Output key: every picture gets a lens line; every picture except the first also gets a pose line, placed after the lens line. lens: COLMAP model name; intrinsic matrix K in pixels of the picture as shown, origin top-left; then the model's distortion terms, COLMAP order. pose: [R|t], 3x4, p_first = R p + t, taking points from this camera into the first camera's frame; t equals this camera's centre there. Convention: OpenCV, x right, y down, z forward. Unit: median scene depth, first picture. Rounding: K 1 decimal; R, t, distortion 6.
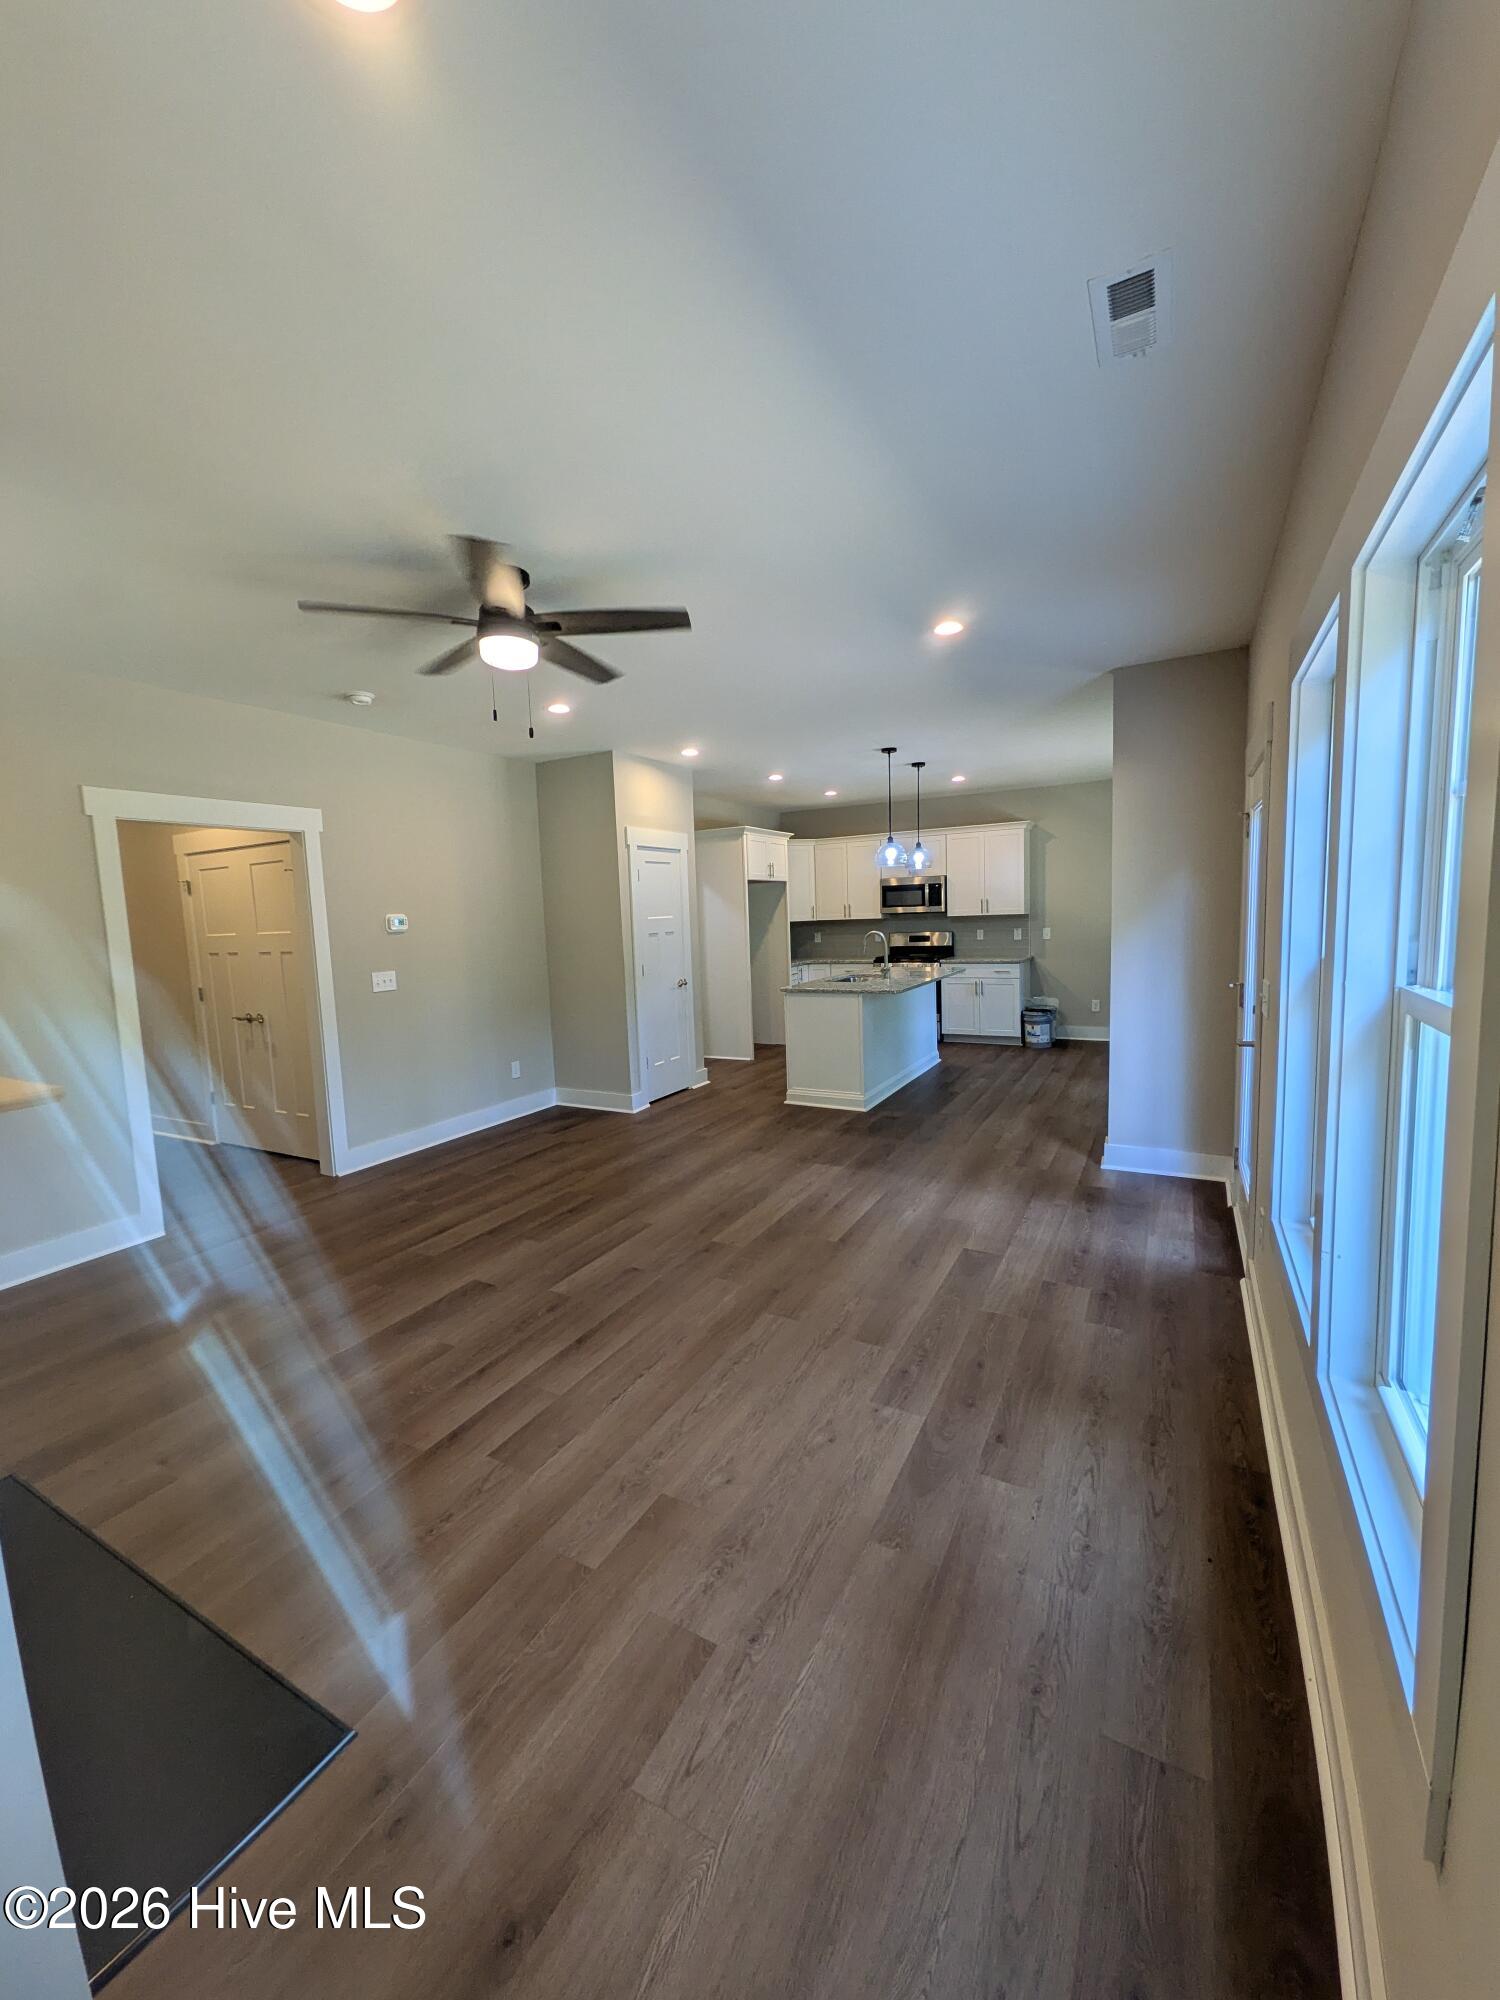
lens RADIAL K [[787.2, 0, 748.3], [0, 787.2, 994.6], [0, 0, 1]] dist [0.004564, 0.000004]
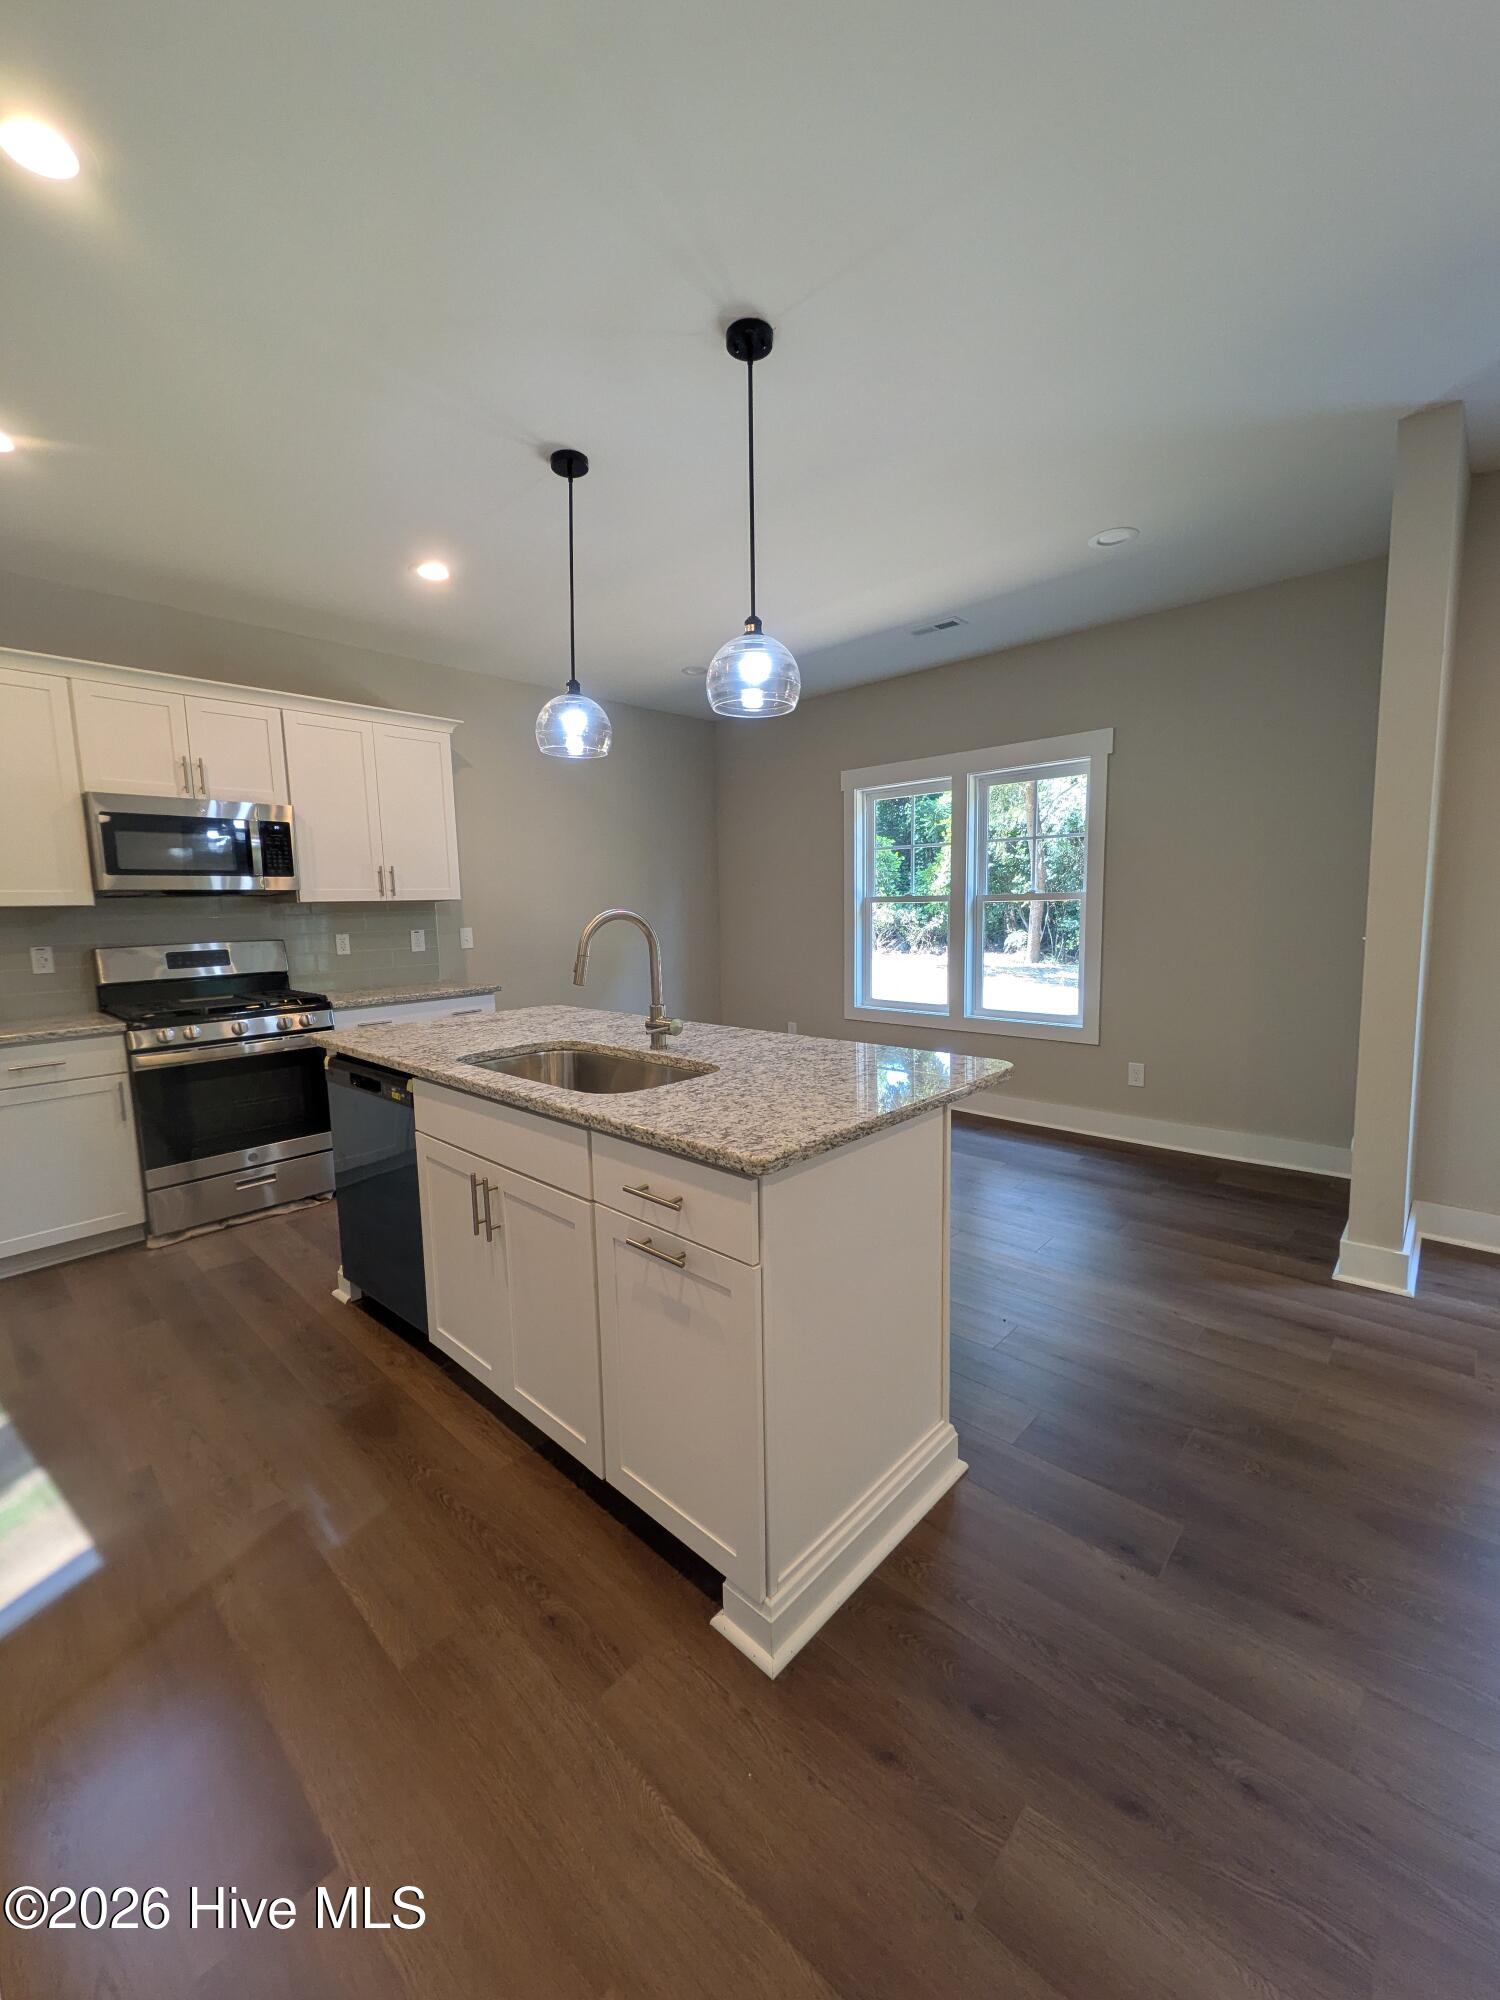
lens RADIAL K [[787.2, 0, 748.3], [0, 787.2, 994.6], [0, 0, 1]] dist [0.004564, 0.000004]
pose [[0.249391, -0.078842, 0.965188, -0.109330], [0.117095, 0.991823, 0.050762, -0.043309], [-0.961298, 0.100360, 0.256583, 0.671950]]
